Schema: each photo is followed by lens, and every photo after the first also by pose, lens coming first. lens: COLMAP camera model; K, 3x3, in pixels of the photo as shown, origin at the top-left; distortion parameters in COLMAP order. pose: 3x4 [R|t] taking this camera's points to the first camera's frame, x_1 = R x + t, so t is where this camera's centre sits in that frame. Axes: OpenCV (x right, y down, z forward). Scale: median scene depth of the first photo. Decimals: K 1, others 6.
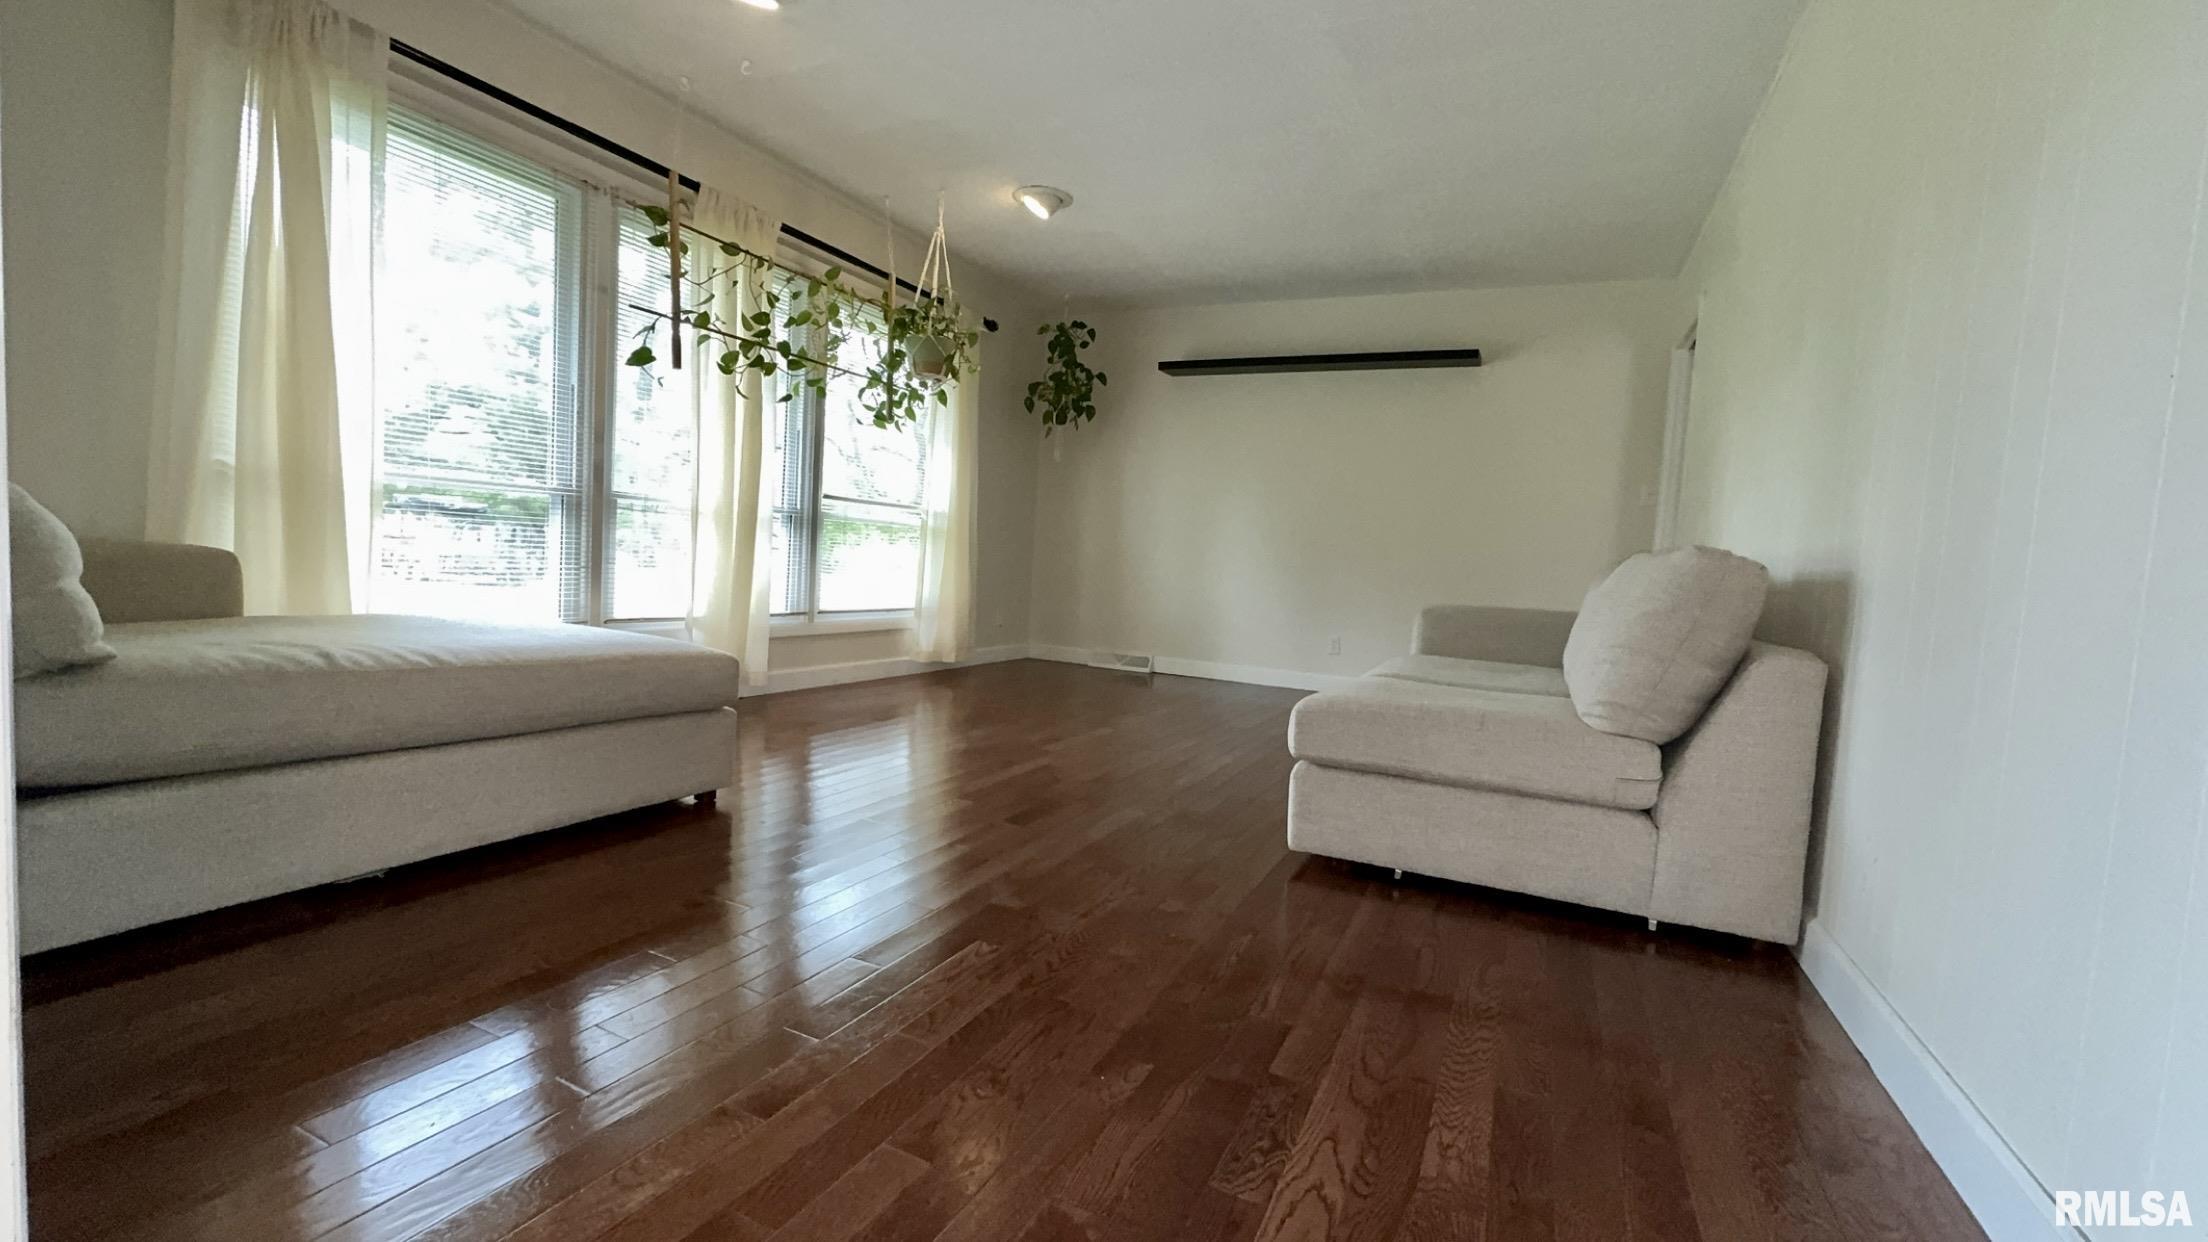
lens RADIAL K [[921.2, 0, 1104.0], [0, 921.2, 621.0], [0, 0, 1]] dist [0.000248, 0.000244]
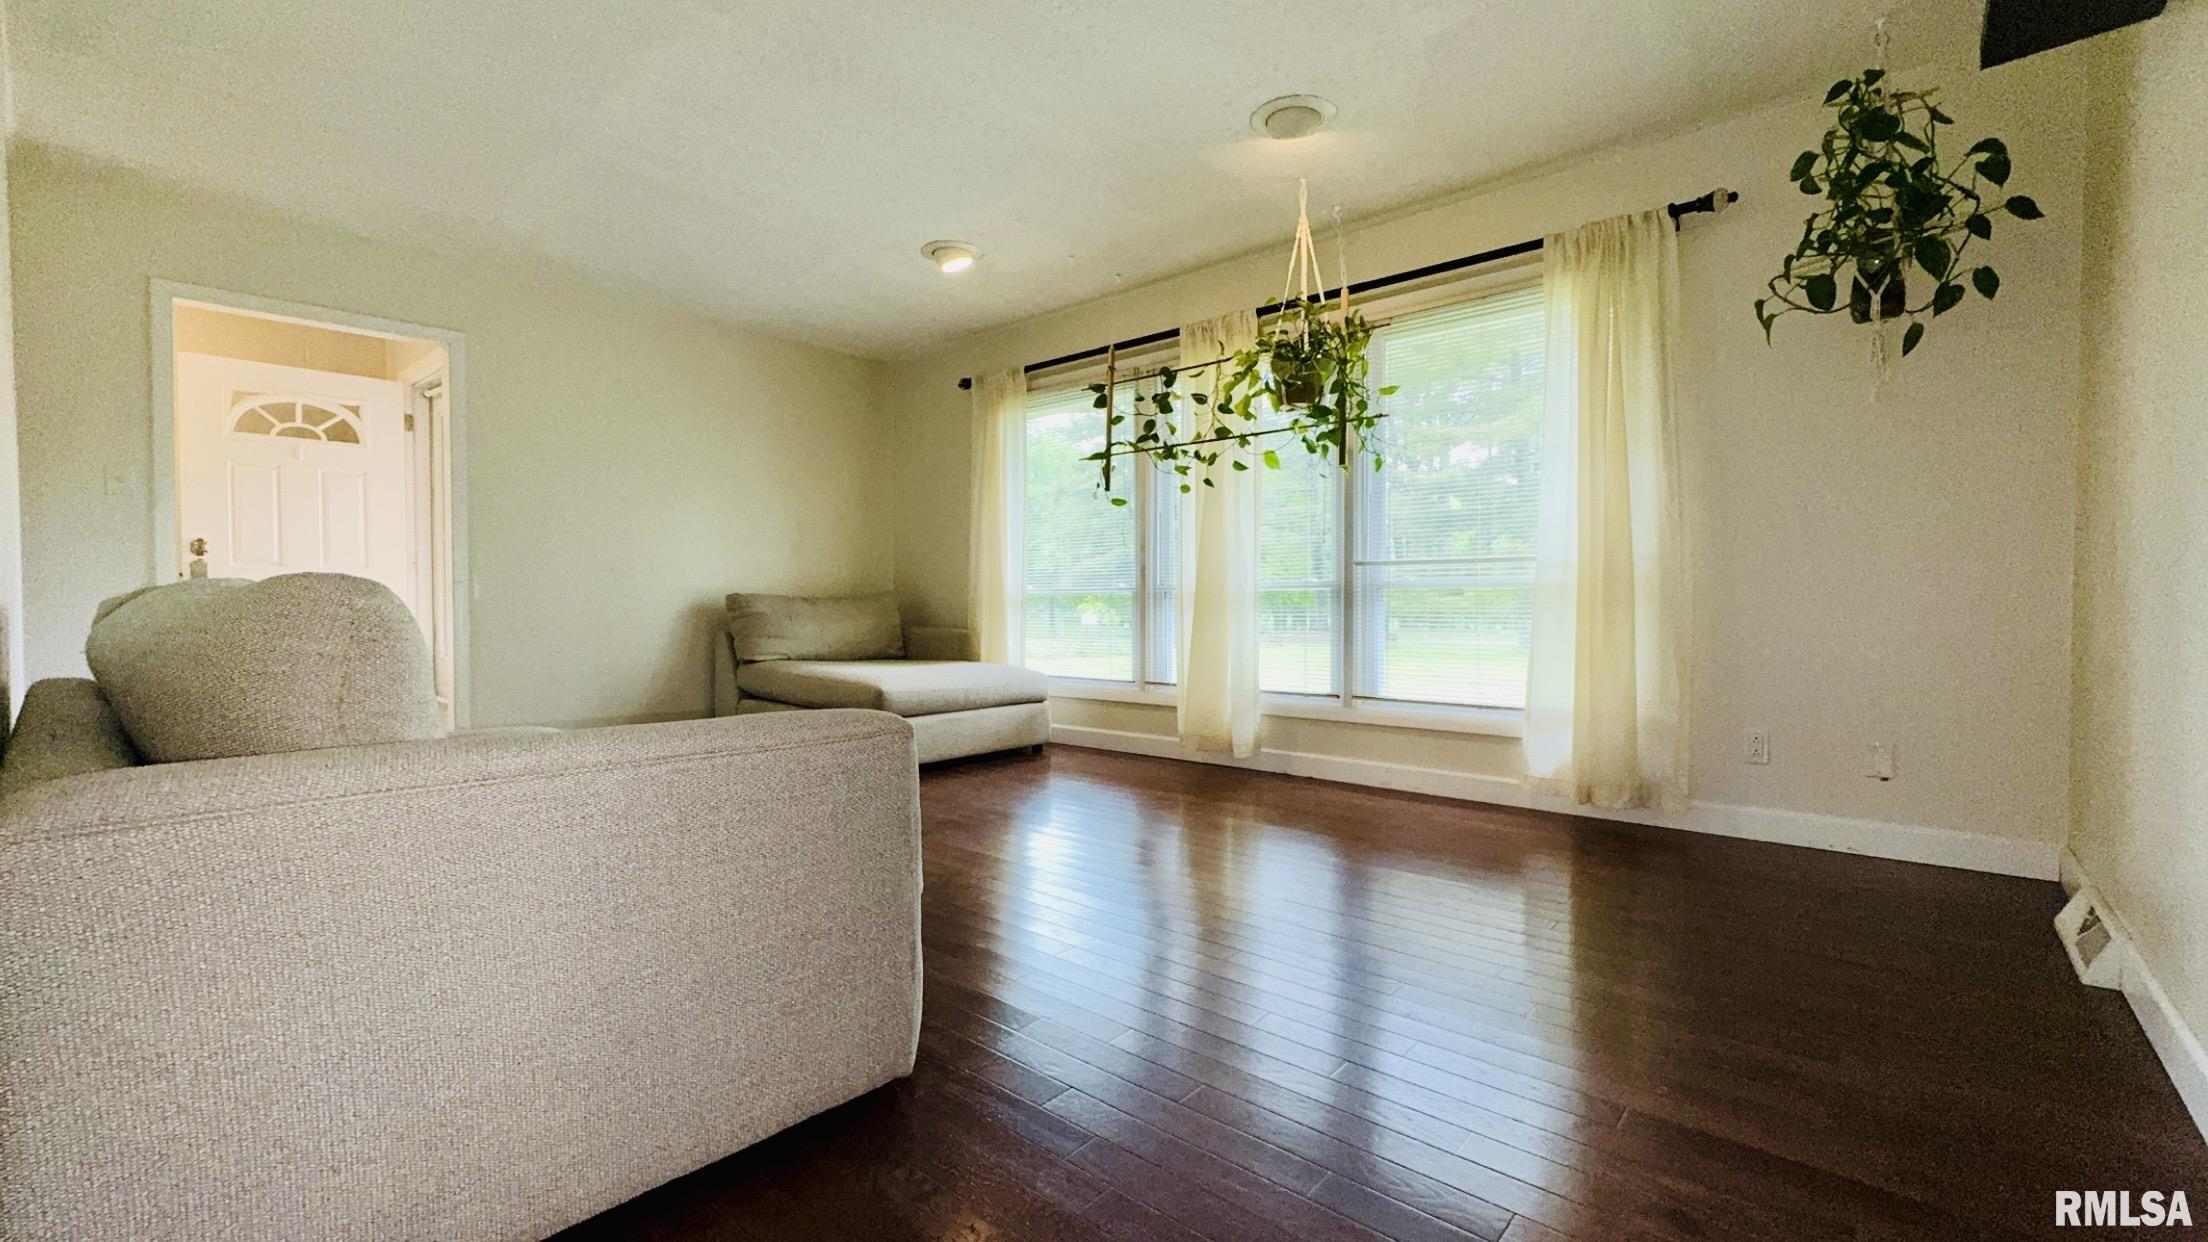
lens RADIAL K [[921.2, 0, 1104.0], [0, 921.2, 621.0], [0, 0, 1]] dist [0.000248, 0.000244]
pose [[-0.280539, -0.043945, -0.958836, 0.598297], [-0.089153, 0.995826, -0.019556, -0.044478], [0.955693, 0.079997, -0.283286, 1.028097]]
